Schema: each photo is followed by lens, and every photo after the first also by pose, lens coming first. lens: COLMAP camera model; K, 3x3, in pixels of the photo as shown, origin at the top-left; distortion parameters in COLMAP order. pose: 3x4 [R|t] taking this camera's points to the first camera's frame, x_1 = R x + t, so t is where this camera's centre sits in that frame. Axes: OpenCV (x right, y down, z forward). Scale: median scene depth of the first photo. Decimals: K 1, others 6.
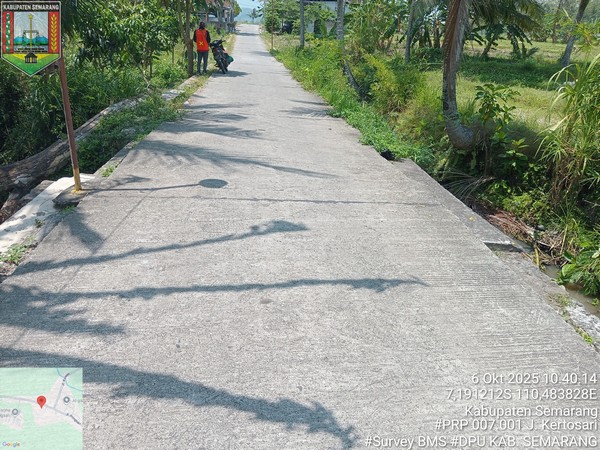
lens RADIAL K [[456.3, 0, 300.0], [0, 456.3, 225.0], [0, 0, 1]] dist [0.059518, -0.105525]
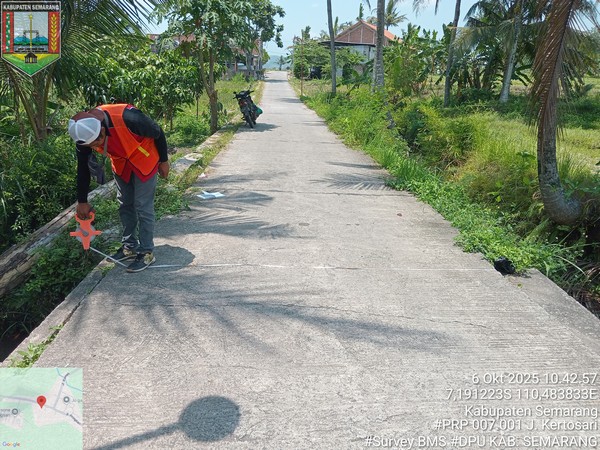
lens RADIAL K [[456.3, 0, 300.0], [0, 456.3, 225.0], [0, 0, 1]] dist [0.059518, -0.105525]
pose [[0.998051, -0.013944, -0.060820, -0.017548], [0.008754, 0.996362, -0.084766, -0.054152], [0.061781, 0.084068, 0.994543, 0.117629]]
